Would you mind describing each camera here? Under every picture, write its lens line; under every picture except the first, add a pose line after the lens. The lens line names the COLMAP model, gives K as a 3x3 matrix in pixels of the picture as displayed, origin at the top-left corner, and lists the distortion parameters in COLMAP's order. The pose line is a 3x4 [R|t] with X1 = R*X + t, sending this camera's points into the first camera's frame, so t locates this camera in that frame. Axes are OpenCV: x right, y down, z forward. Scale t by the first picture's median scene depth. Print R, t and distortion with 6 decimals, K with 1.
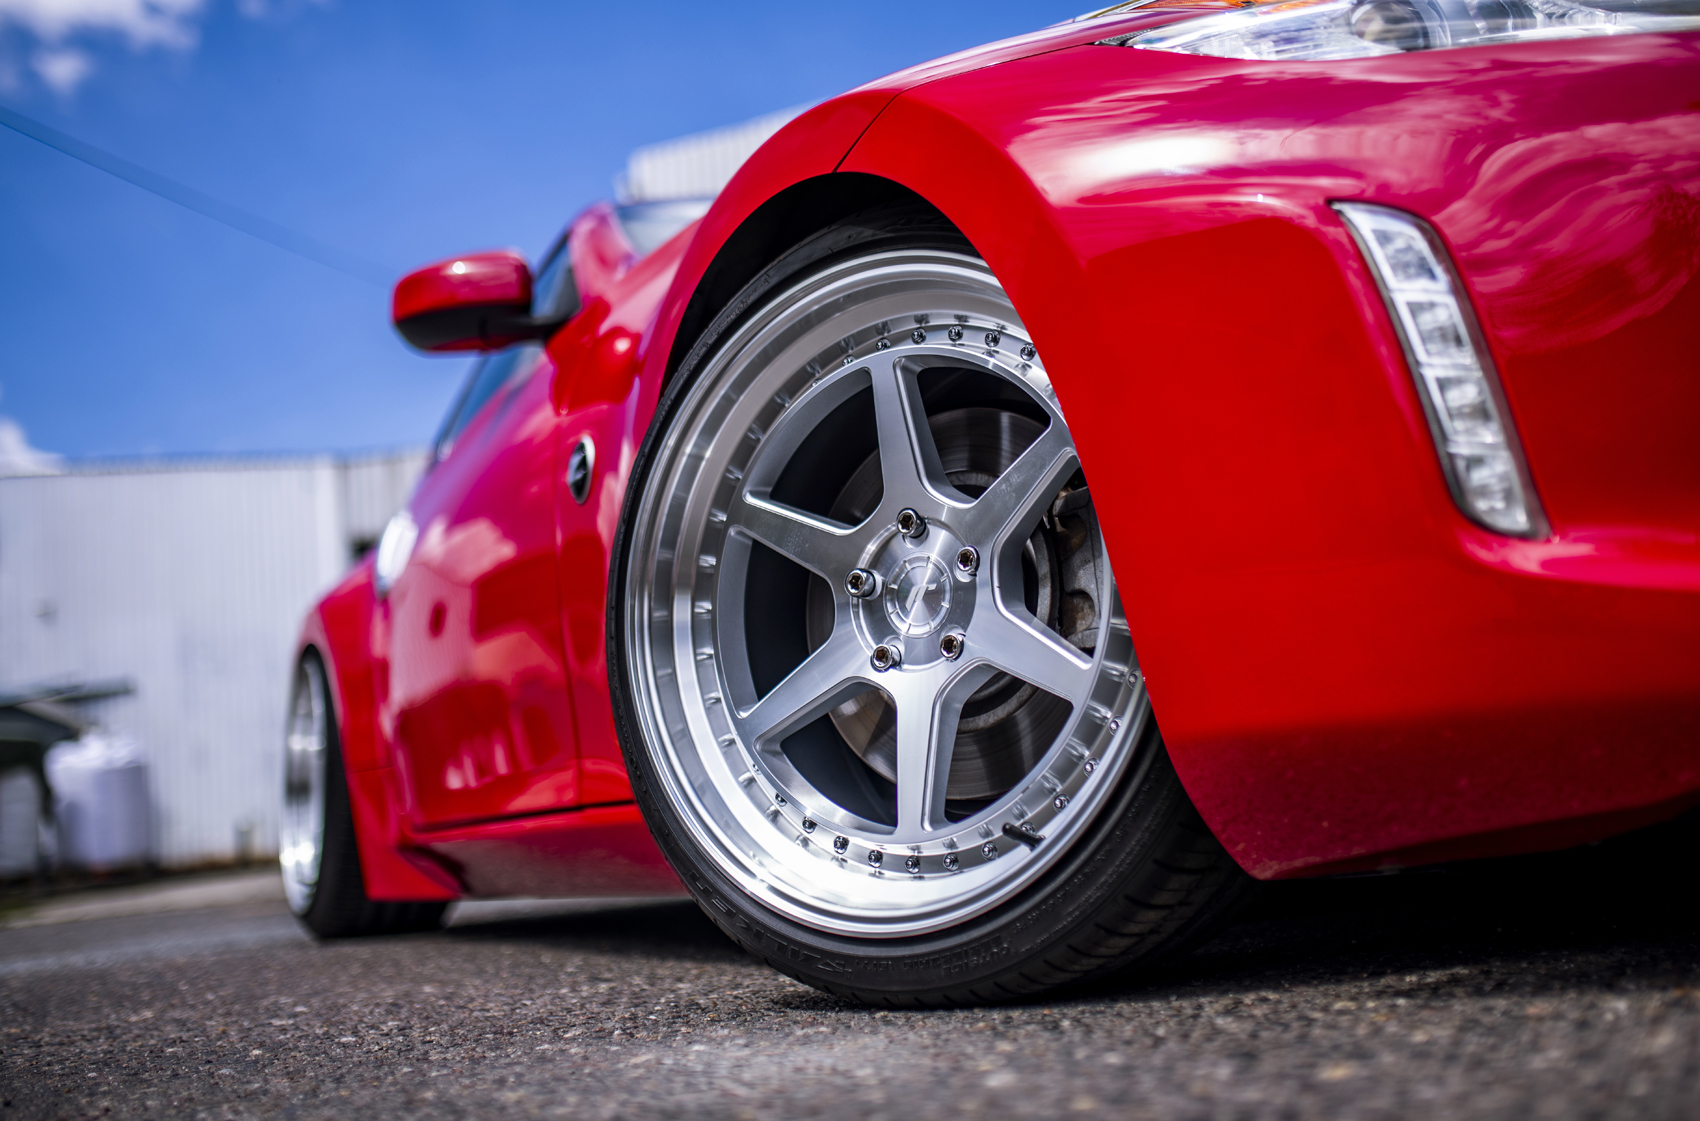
lens RADIAL K [[1711.1, 0, 850.0], [0, 1711.1, 560.5], [0, 0, 1]] dist [-0.121026, -0.010337]
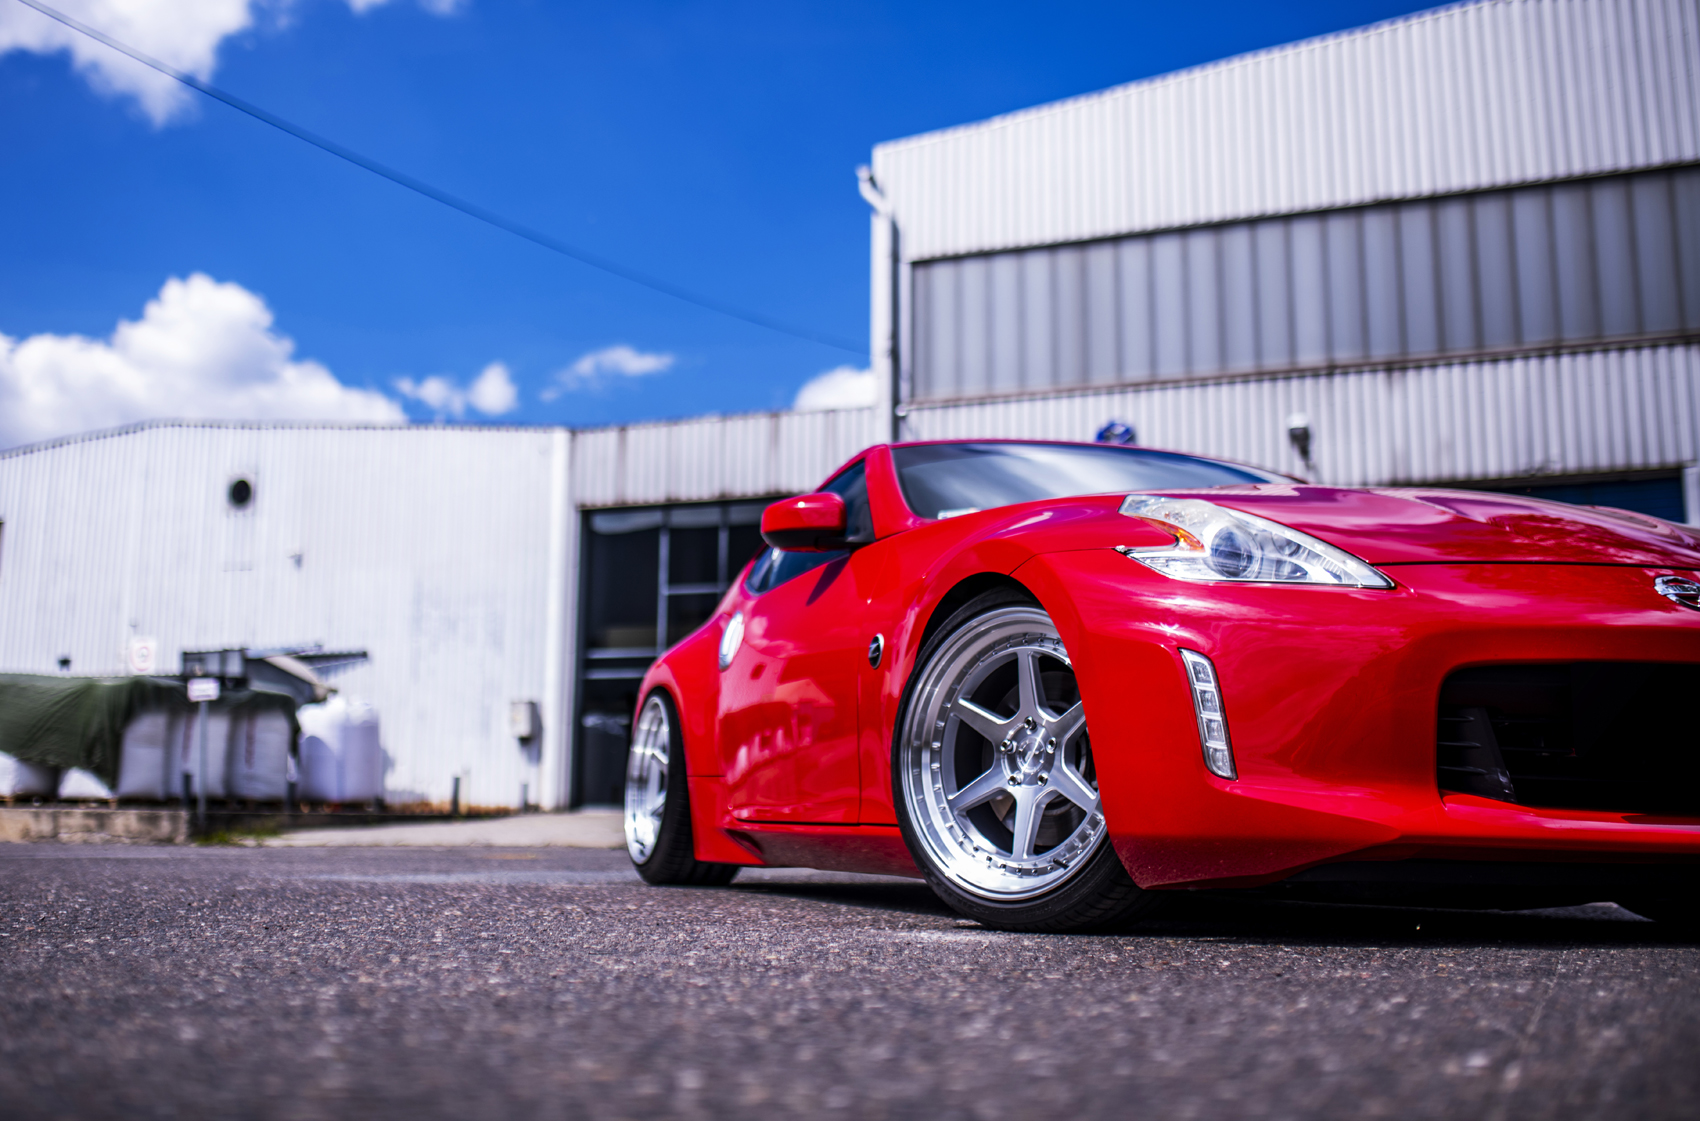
lens RADIAL K [[1711.1, 0, 850.0], [0, 1711.1, 560.5], [0, 0, 1]] dist [-0.121026, -0.010337]
pose [[0.989210, 0.079969, -0.122753, 0.059706], [-0.079351, 0.996797, 0.009919, -0.243340], [0.123154, -0.000072, 0.992388, -1.300798]]
